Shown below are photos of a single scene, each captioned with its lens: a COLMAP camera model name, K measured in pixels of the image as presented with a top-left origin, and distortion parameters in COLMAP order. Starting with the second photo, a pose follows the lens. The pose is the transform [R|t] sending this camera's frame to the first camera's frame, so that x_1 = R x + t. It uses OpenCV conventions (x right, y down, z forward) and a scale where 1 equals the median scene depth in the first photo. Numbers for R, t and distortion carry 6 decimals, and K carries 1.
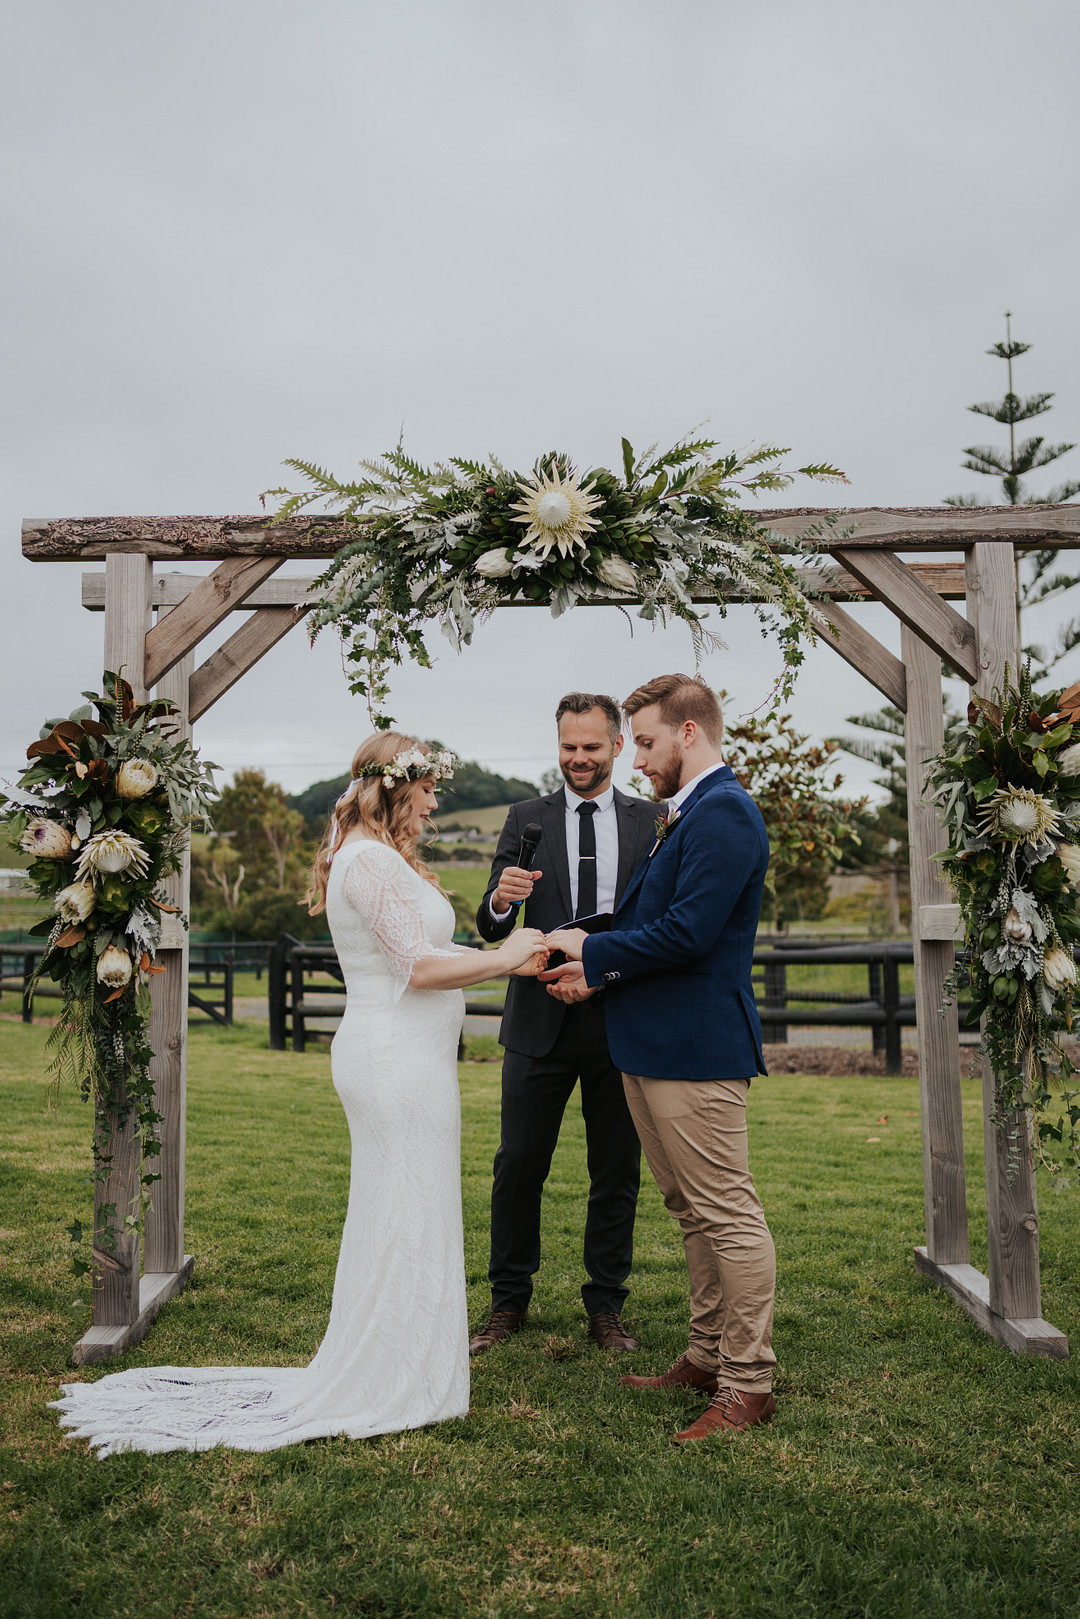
lens RADIAL K [[1670.1, 0, 540.0], [0, 1670.1, 809.5], [0, 0, 1]] dist [-0.013208, 0.024438]
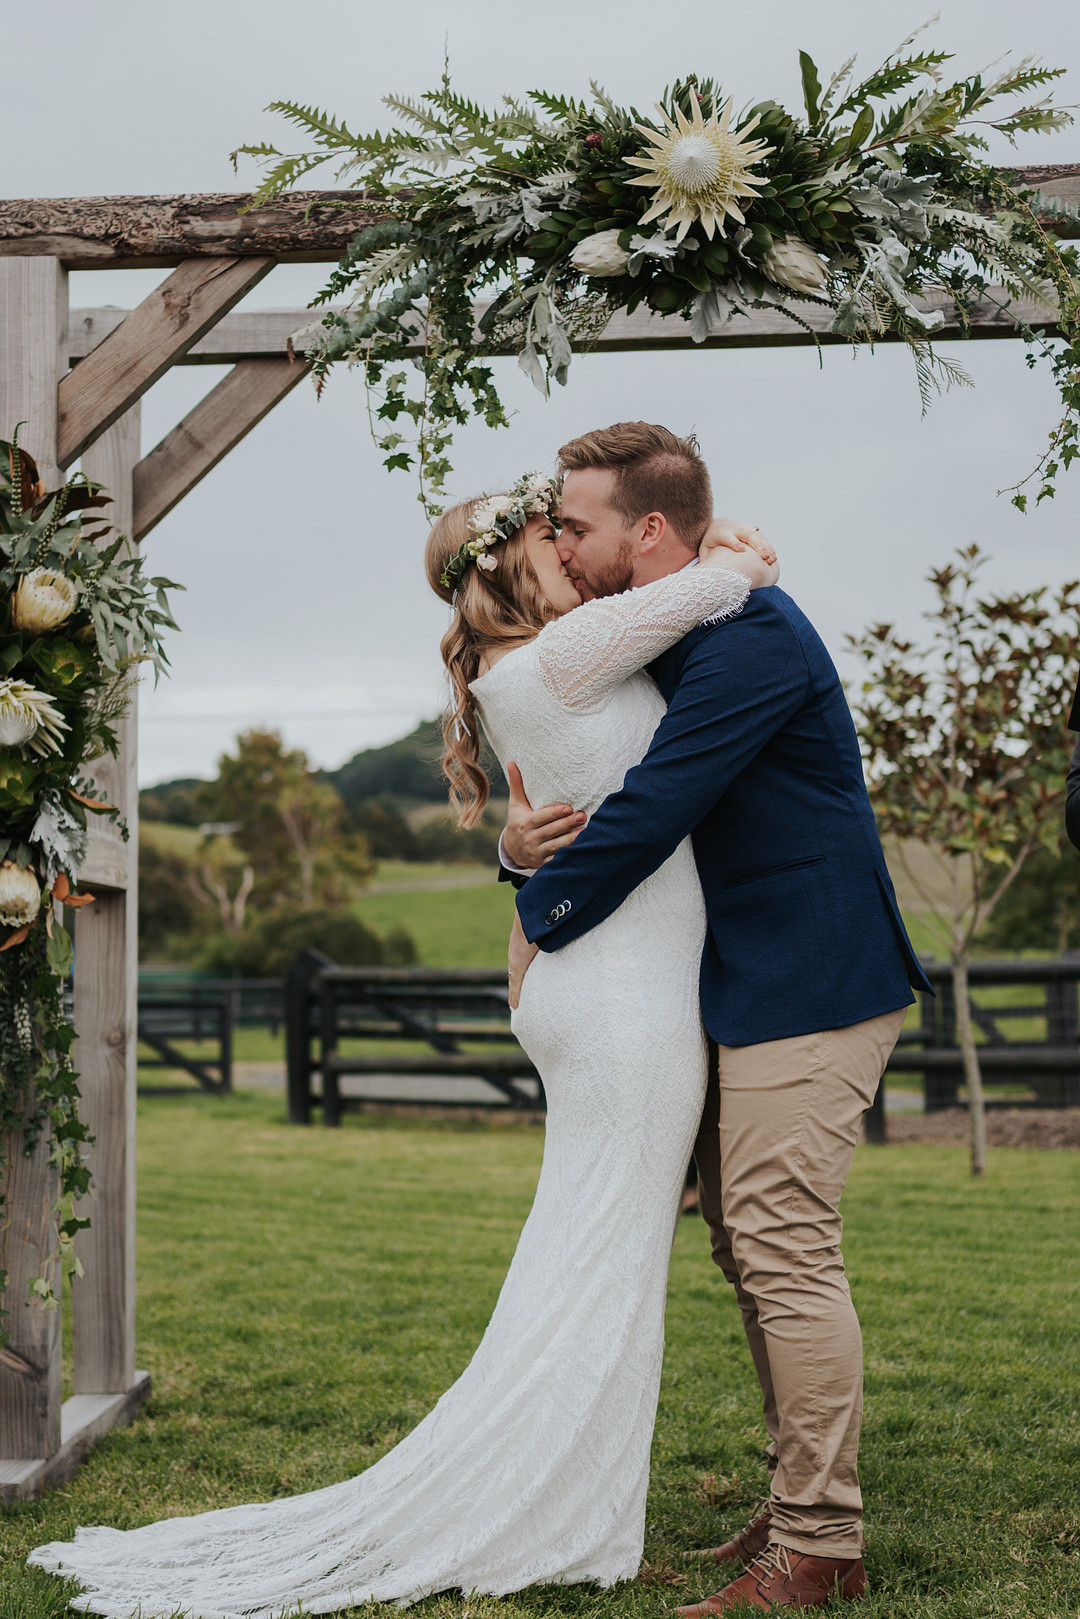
lens RADIAL K [[2536.5, 0, 612.6], [0, 2536.5, 789.4], [0, 0, 1]] dist [0.005557, -0.072812]
pose [[0.999308, -0.013231, -0.034754, 0.007554], [0.013226, 0.999912, -0.000349, 0.054564], [0.034756, -0.000111, 0.999396, 0.037328]]
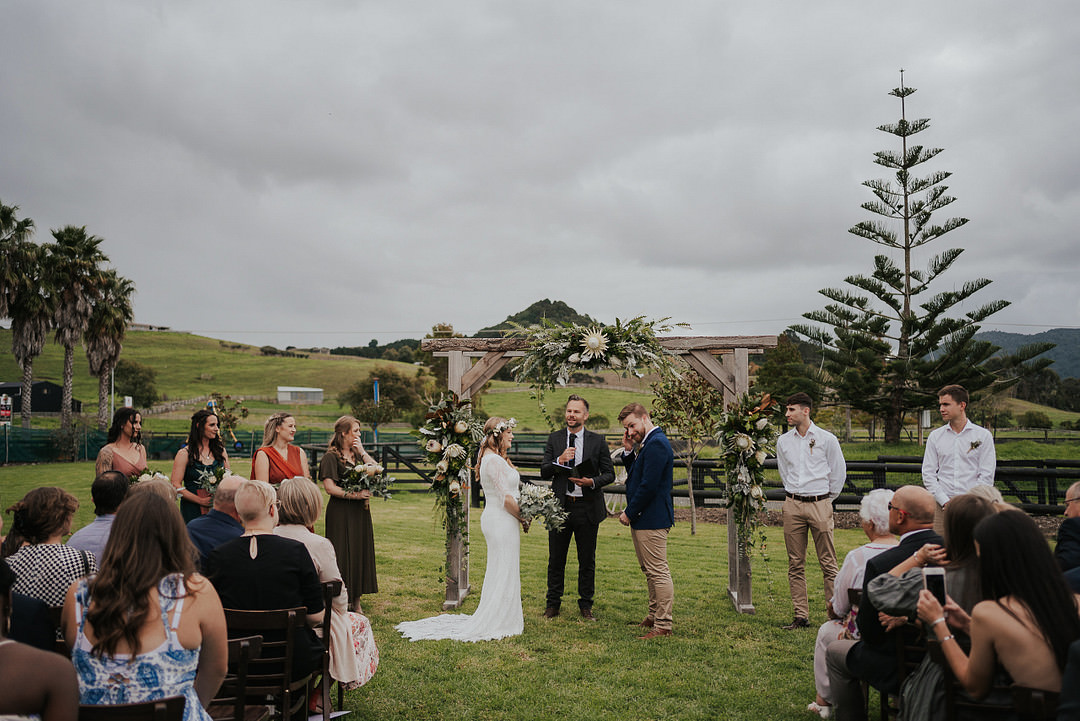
lens RADIAL K [[1114.1, 0, 536.2], [0, 1114.1, 336.0], [0, 0, 1]] dist [-0.013208, 0.024438]
pose [[0.996416, 0.002111, -0.084561, 0.074408], [-0.002745, 0.999969, -0.007374, -0.168142], [0.084543, 0.007580, 0.996391, -1.044226]]
